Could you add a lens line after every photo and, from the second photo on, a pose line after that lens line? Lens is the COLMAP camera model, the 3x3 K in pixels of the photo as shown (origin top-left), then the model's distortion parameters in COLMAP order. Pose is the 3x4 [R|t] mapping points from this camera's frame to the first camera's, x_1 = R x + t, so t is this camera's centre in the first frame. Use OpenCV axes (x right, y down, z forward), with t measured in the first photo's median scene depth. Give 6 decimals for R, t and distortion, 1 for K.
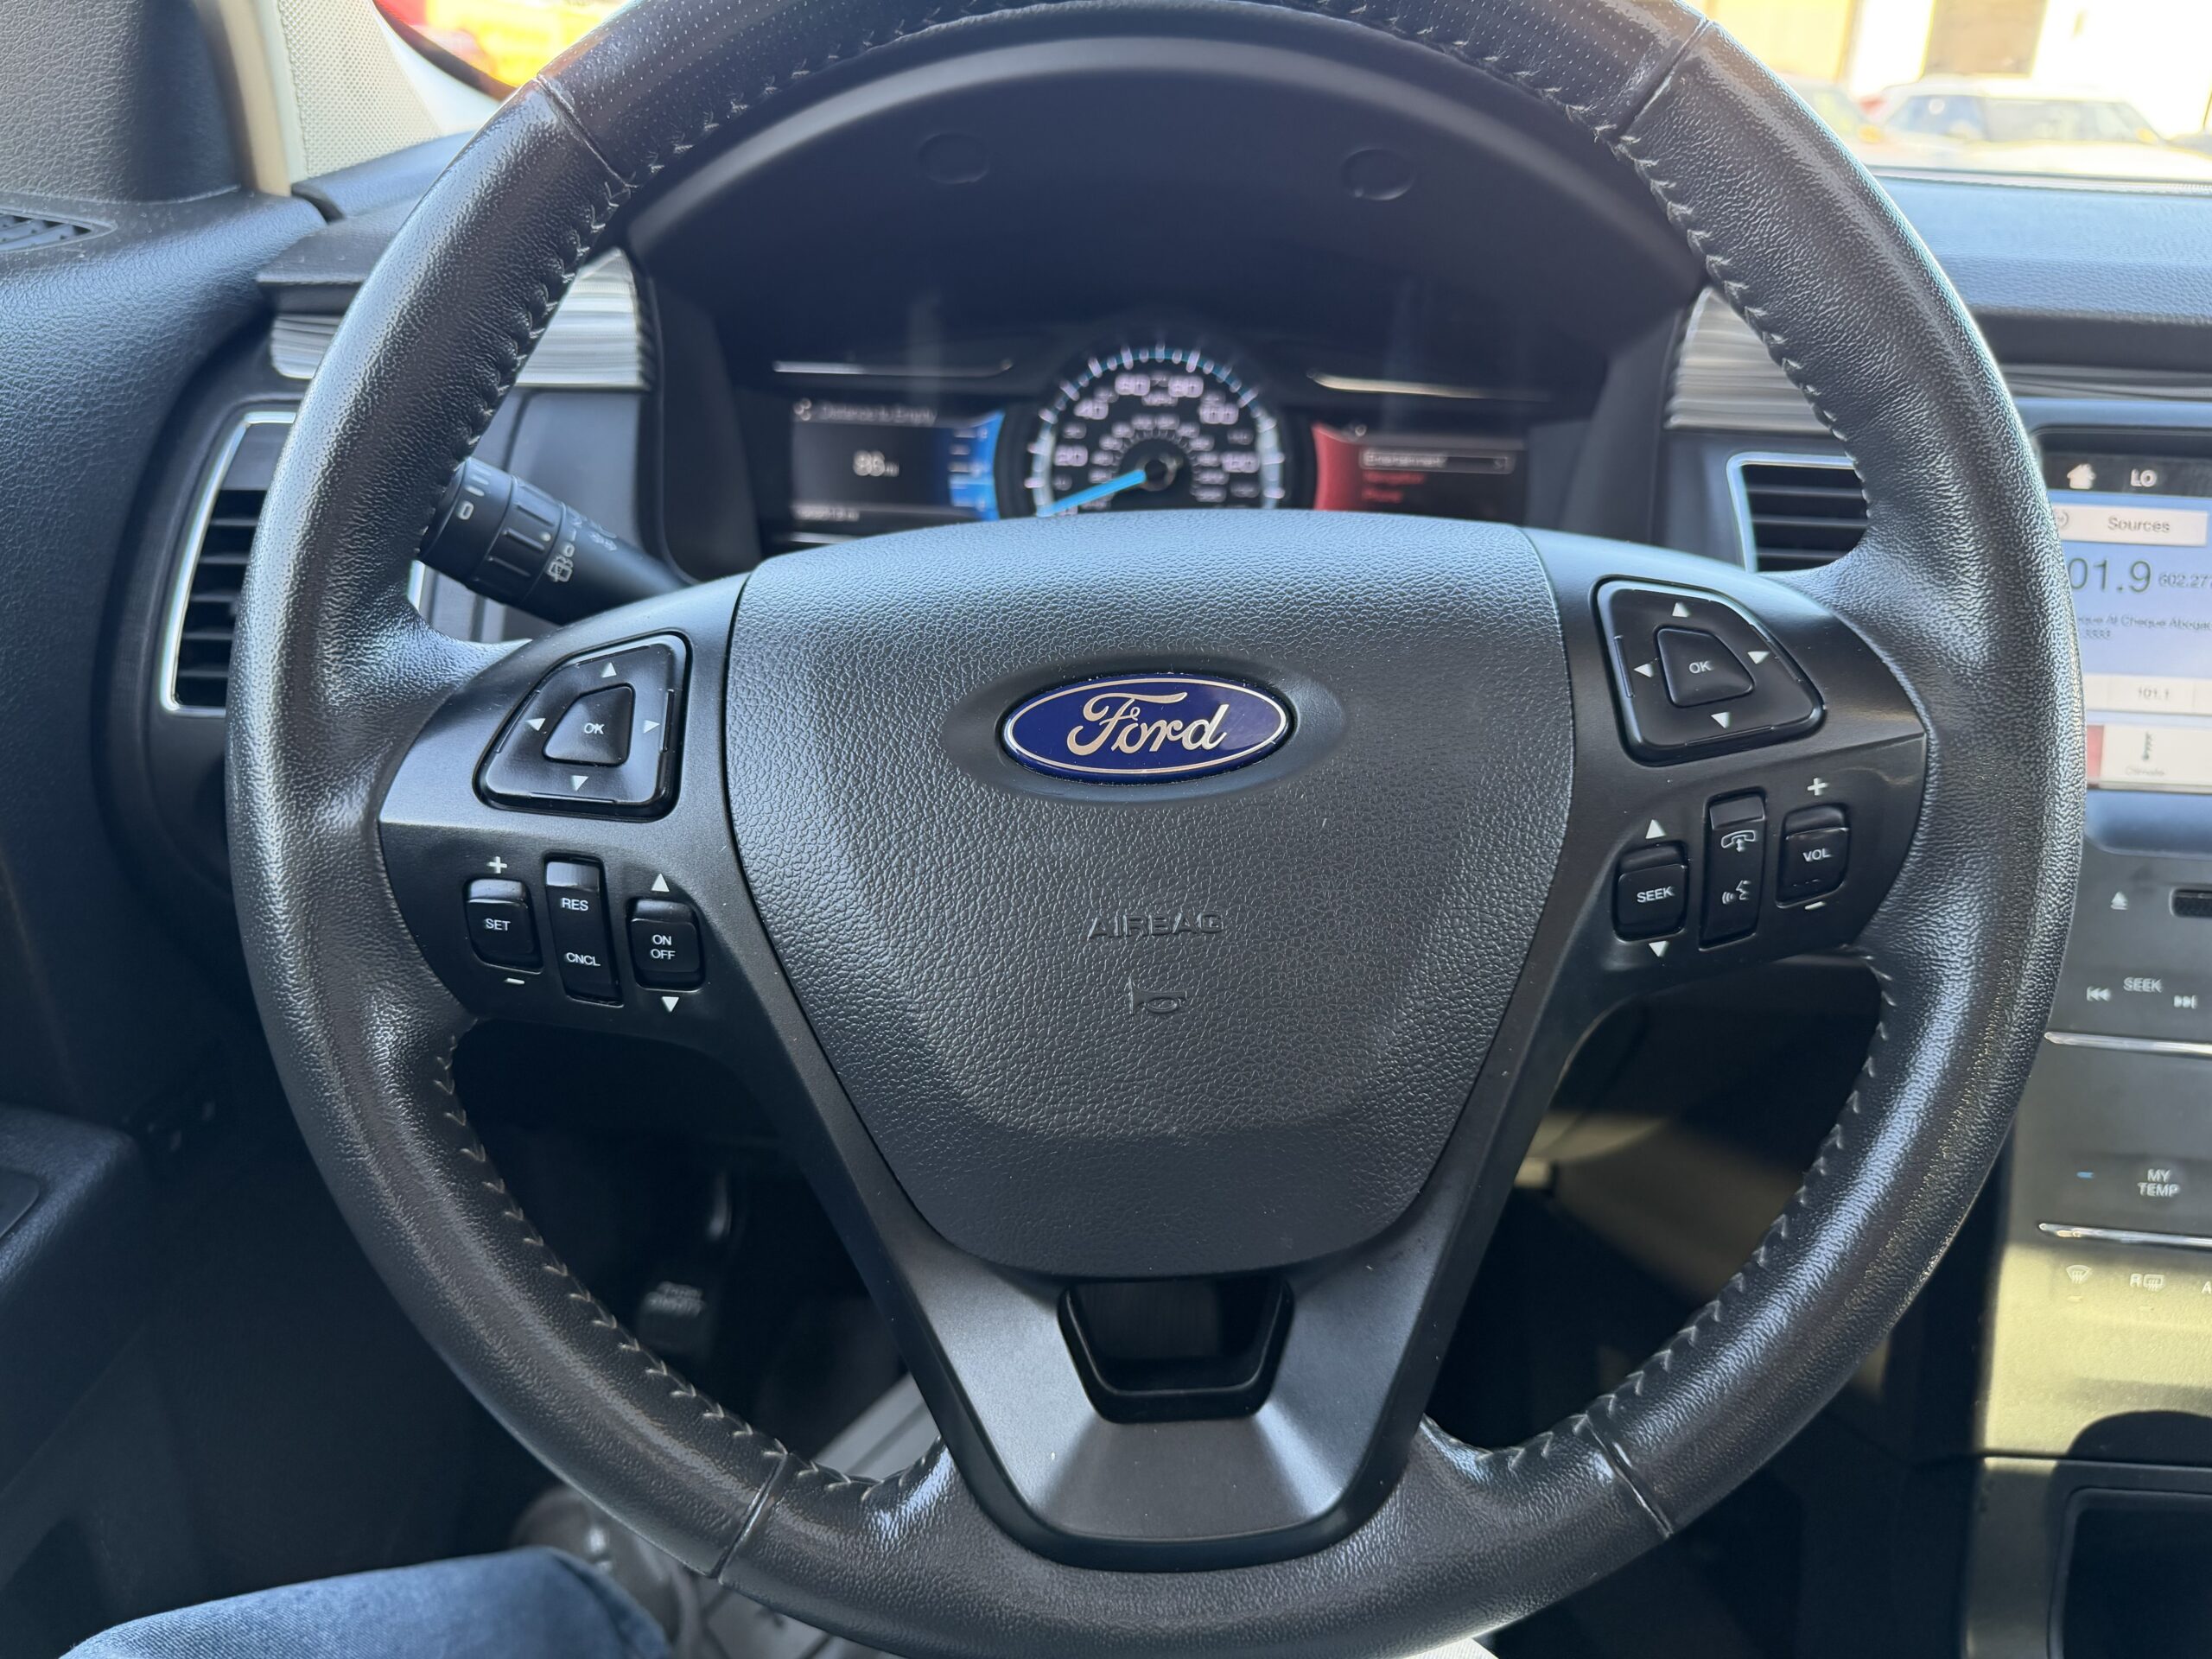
lens RADIAL K [[1722.9, 0, 1101.3], [0, 1722.9, 821.4], [0, 0, 1]] dist [0.070037, -0.034227]
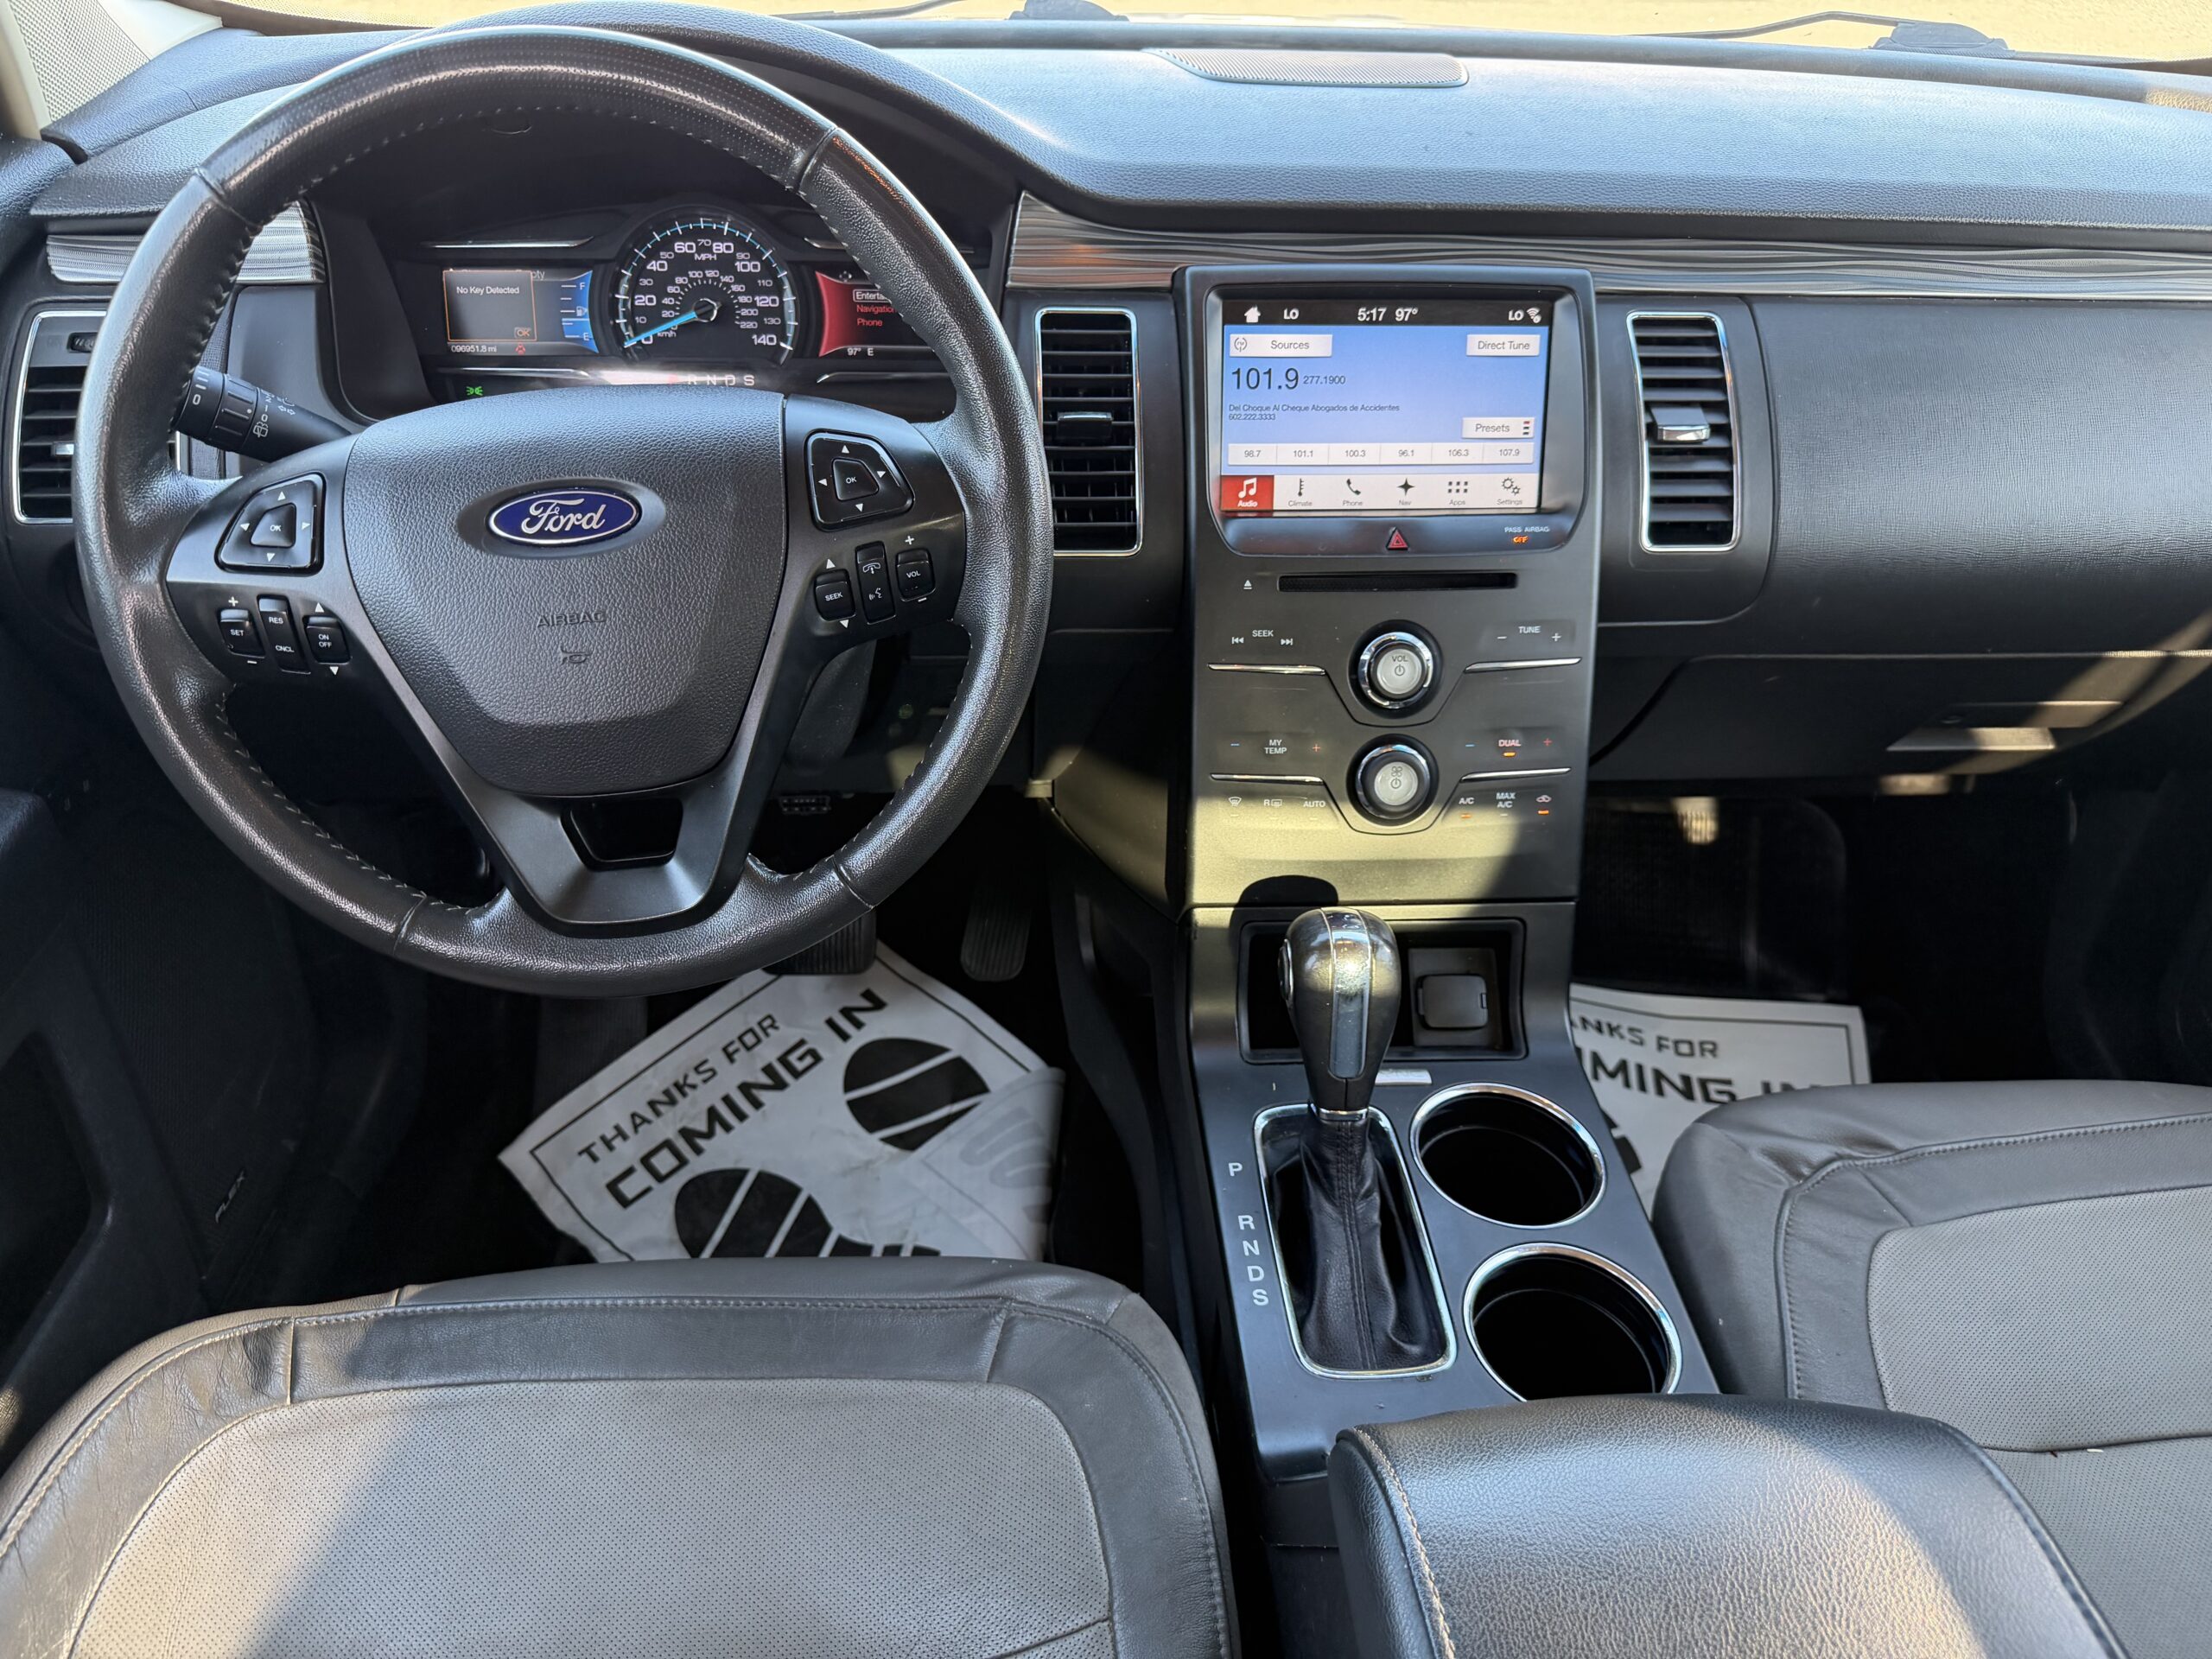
lens RADIAL K [[1722.9, 0, 1066.2], [0, 1722.9, 835.8], [0, 0, 1]] dist [0.070037, -0.034227]
pose [[0.997372, -0.053155, 0.049236, 0.308905], [0.044122, 0.984593, 0.169204, -0.004509], [-0.057471, -0.166587, 0.984350, -0.670245]]
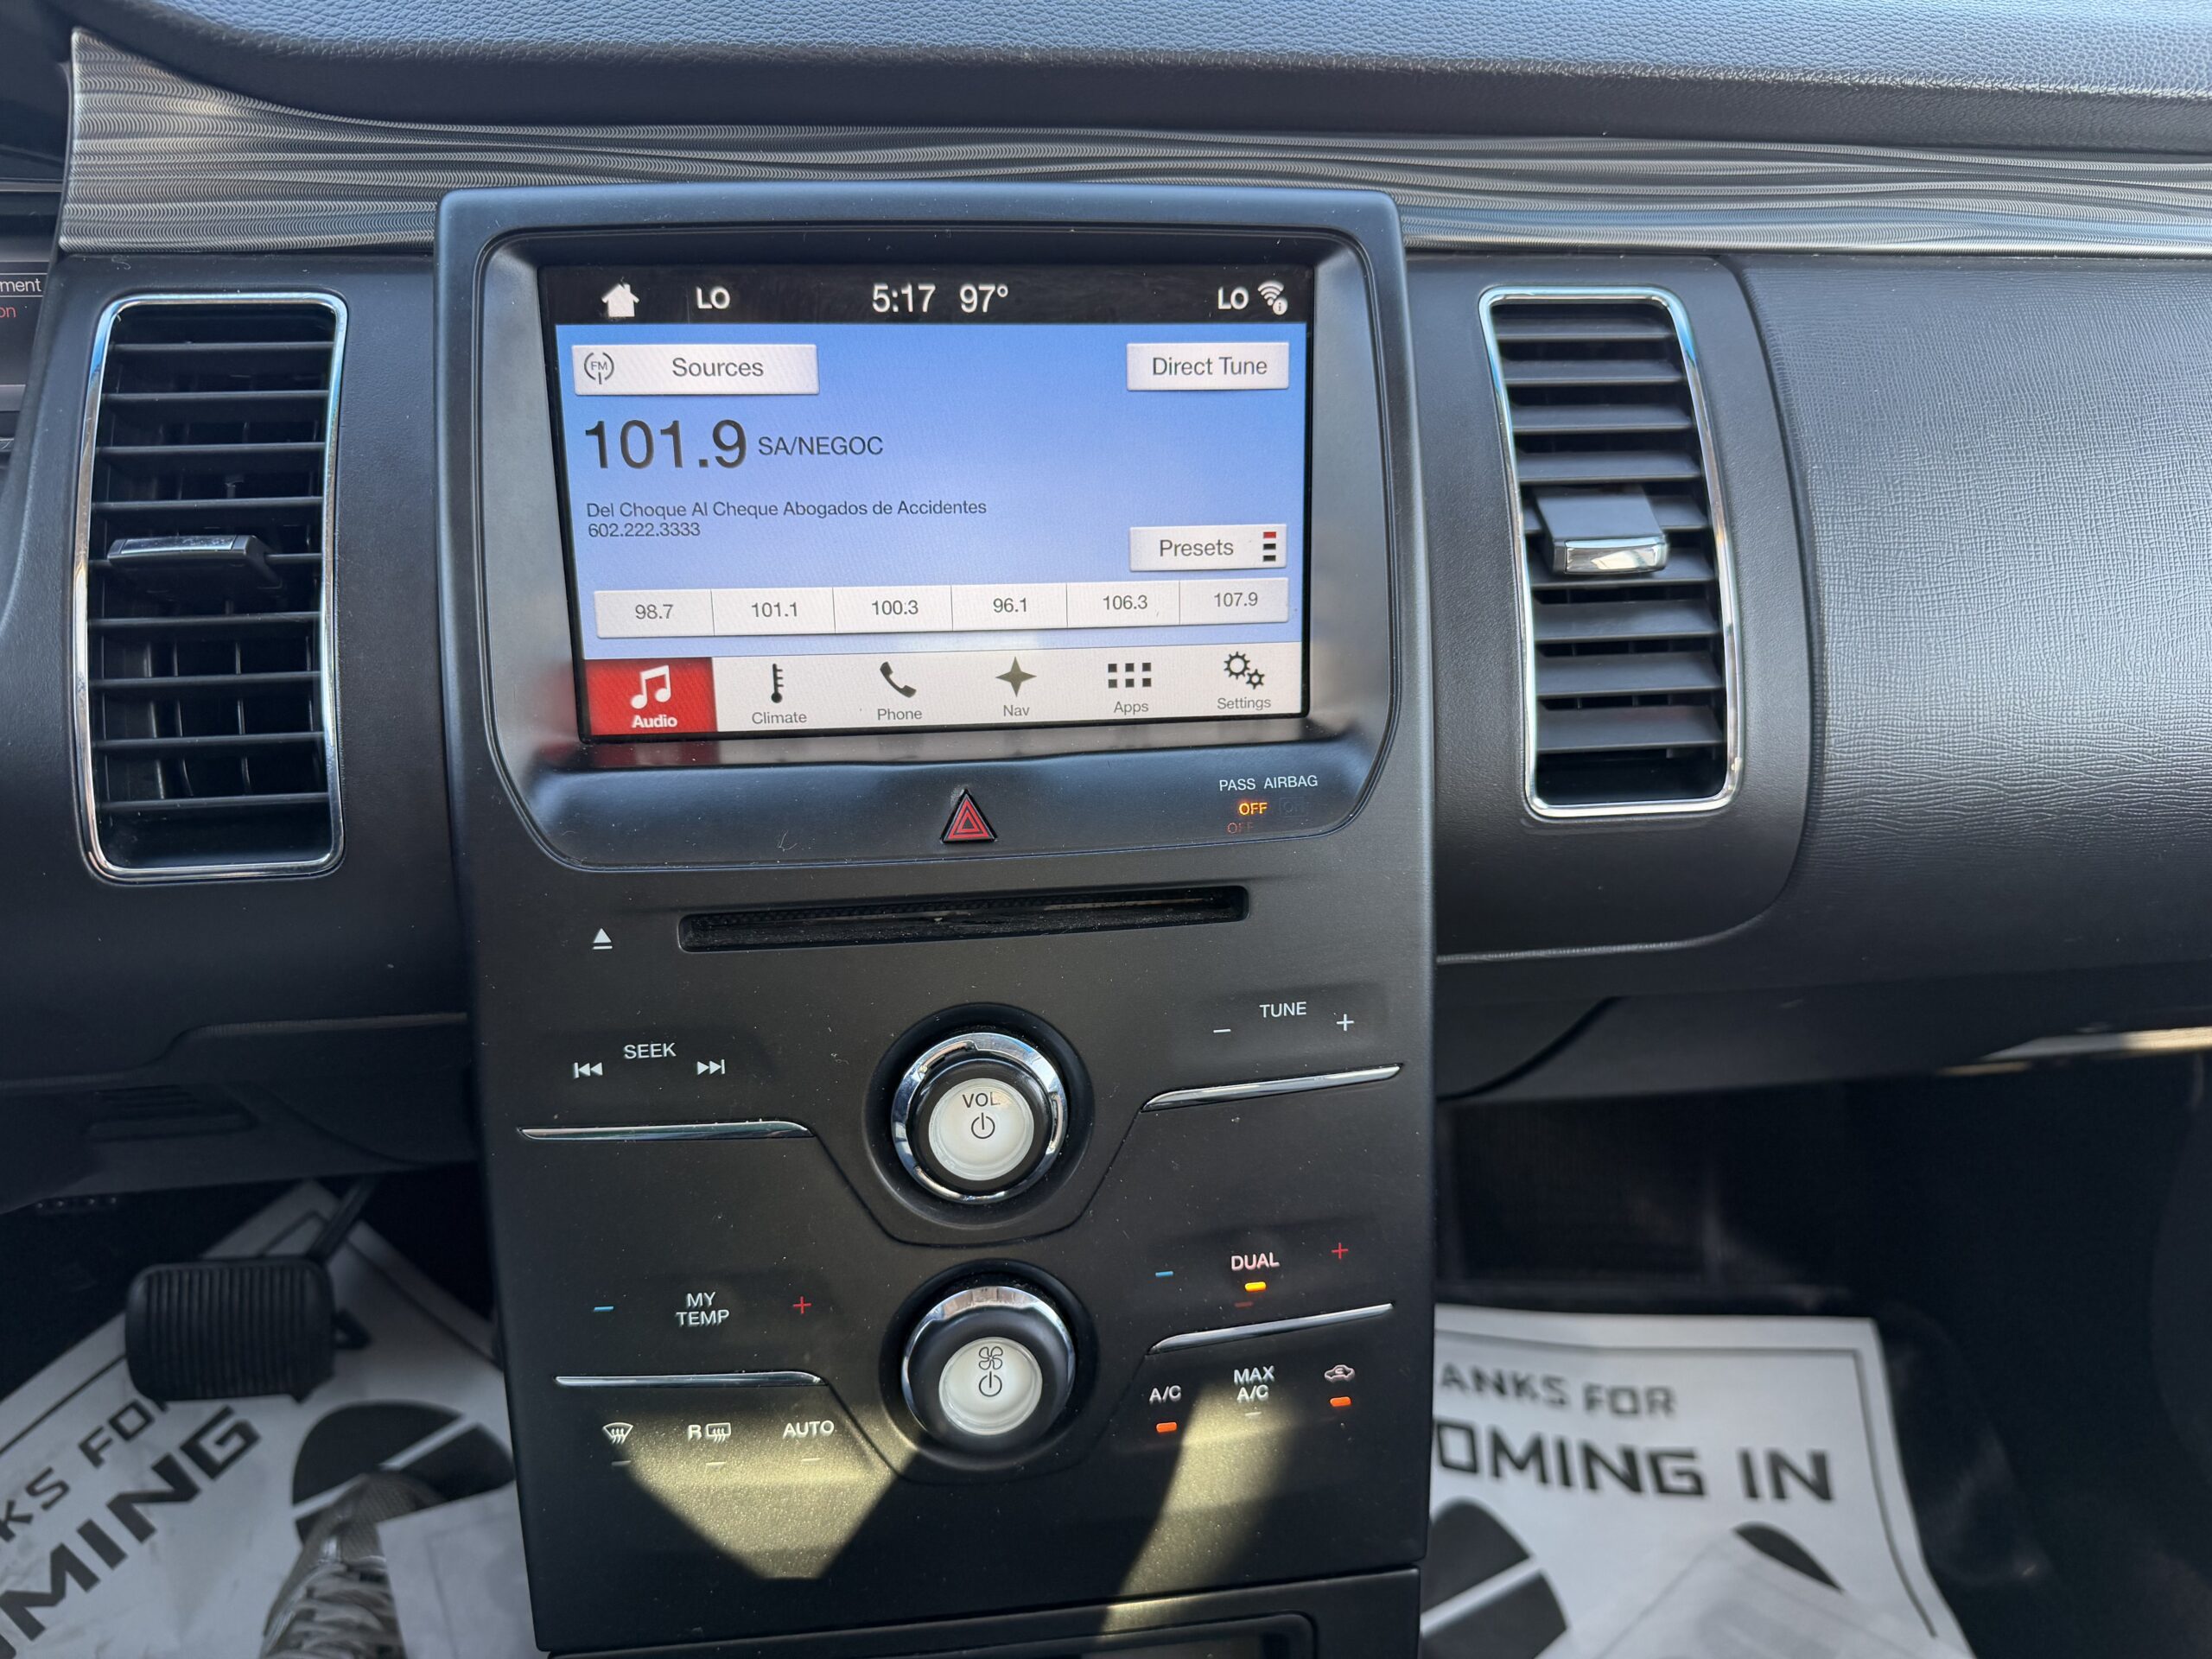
lens RADIAL K [[1722.9, 0, 1052.4], [0, 1722.9, 846.5], [0, 0, 1]] dist [0.070037, -0.034227]
pose [[0.992183, -0.082525, 0.093604, 0.695462], [0.067707, 0.986104, 0.151709, -0.083477], [-0.104823, -0.144186, 0.983983, 0.305930]]
